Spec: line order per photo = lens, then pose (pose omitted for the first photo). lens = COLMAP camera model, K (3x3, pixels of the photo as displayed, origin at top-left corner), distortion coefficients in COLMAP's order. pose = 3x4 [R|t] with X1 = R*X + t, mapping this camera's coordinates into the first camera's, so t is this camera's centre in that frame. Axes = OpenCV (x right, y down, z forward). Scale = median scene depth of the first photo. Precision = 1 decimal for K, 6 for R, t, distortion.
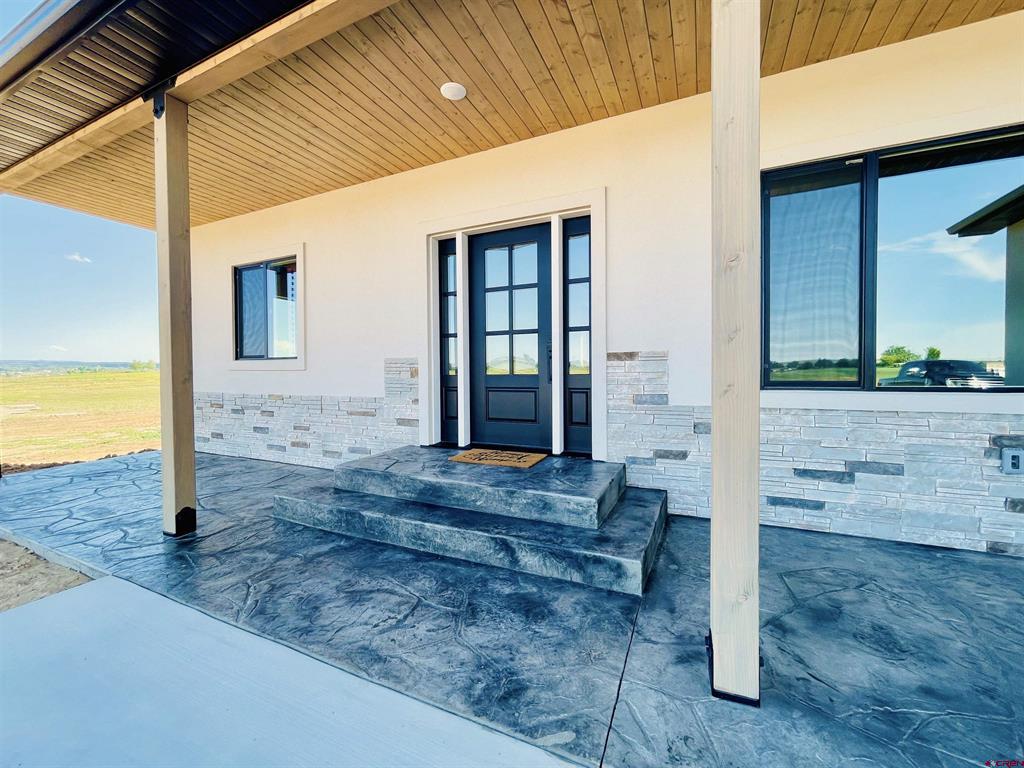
lens RADIAL K [[418.1, 0, 511.0], [0, 418.1, 382.5], [0, 0, 1]] dist [-0.000408, -0.000114]
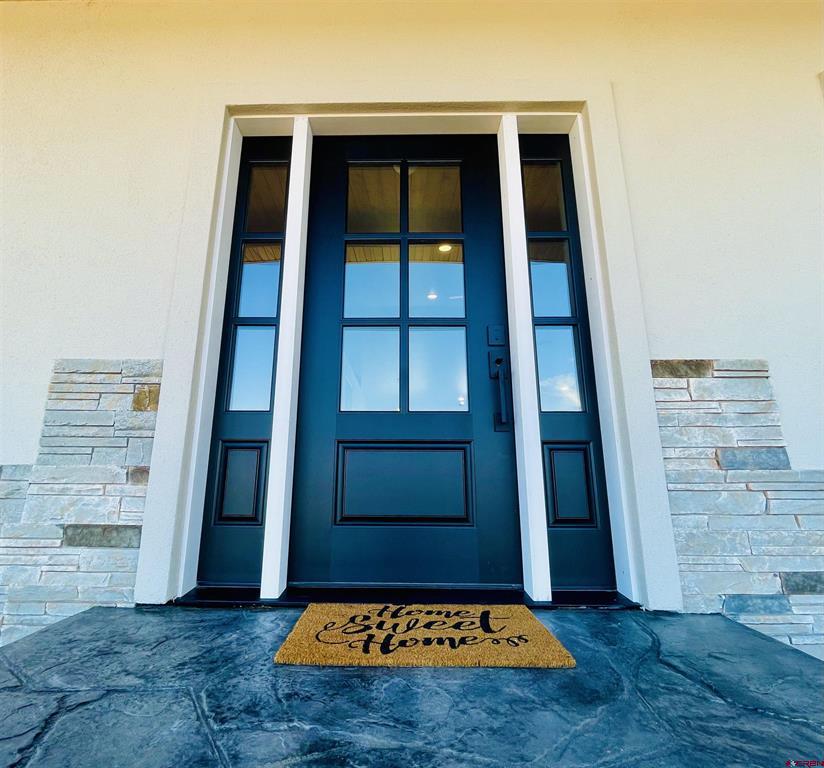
lens RADIAL K [[427.4, 0, 410.8], [0, 427.4, 382.5], [0, 0, 1]] dist [-0.001367, -0.000487]
pose [[0.911656, 0.110205, 0.395902, -0.176050], [-0.001106, 0.964027, -0.265803, 0.070442], [-0.410953, 0.241883, 0.878983, 0.582658]]
